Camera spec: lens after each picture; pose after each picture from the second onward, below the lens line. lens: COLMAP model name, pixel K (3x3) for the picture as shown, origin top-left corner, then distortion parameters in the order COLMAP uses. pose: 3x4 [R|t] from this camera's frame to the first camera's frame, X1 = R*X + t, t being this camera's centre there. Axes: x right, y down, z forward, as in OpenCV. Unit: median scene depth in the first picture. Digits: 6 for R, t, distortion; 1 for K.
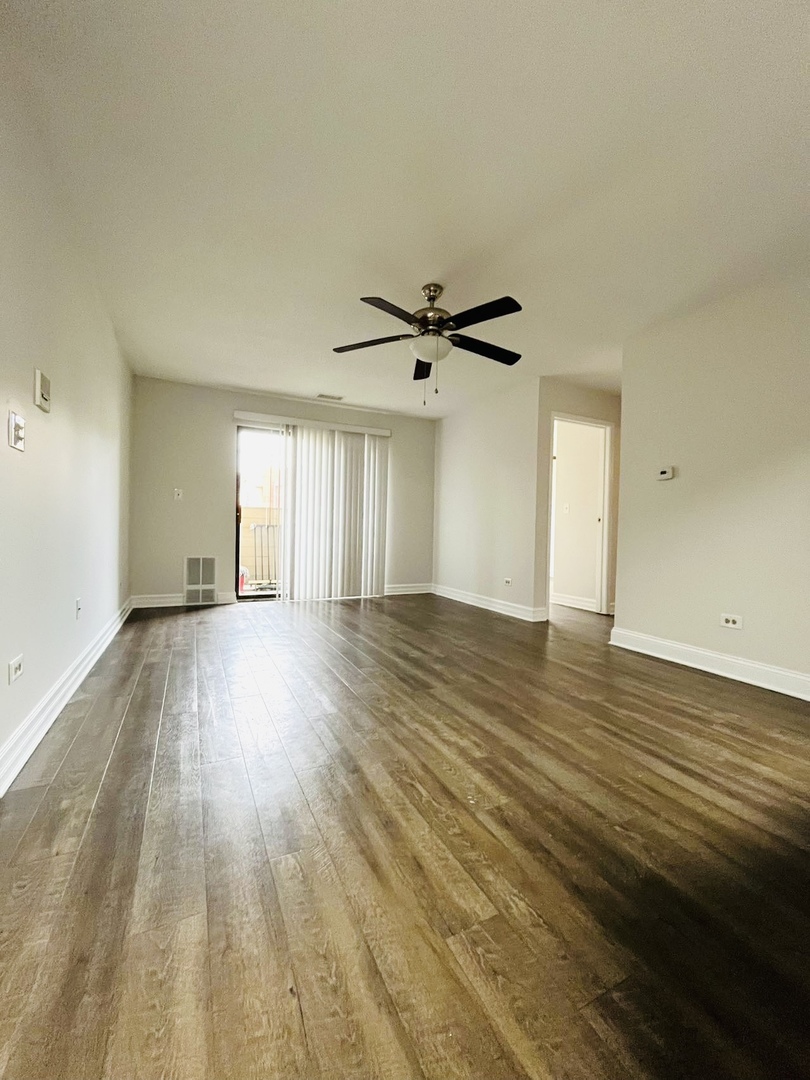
lens RADIAL K [[436.3, 0, 404.7], [0, 436.3, 536.6], [0, 0, 1]] dist [-0.002028, -0.000141]
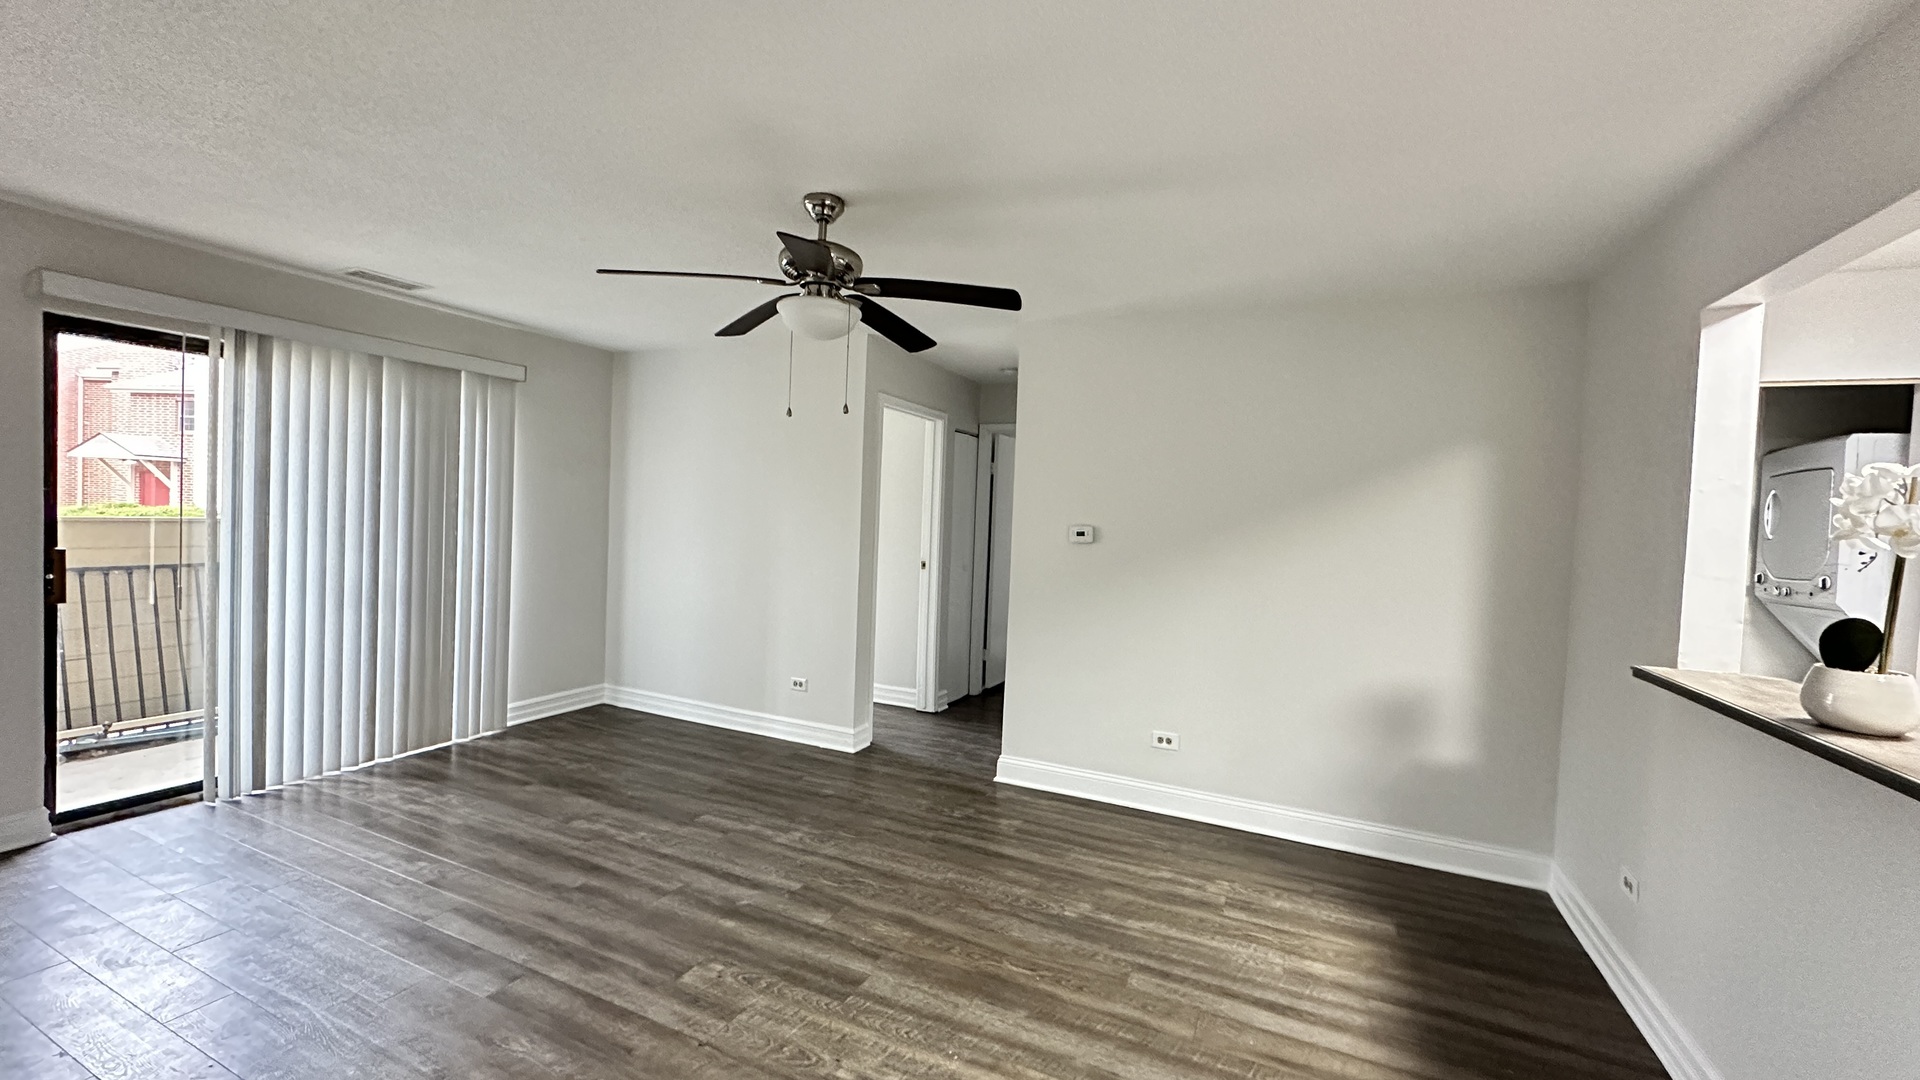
lens RADIAL K [[768.4, 0, 954.9], [0, 768.4, 536.8], [0, 0, 1]] dist [-0.002203, 0.000176]
pose [[0.779348, -0.010252, 0.626507, -0.459920], [-0.010686, 0.999503, 0.029649, -0.239171], [-0.626500, -0.029802, 0.778852, 0.224357]]
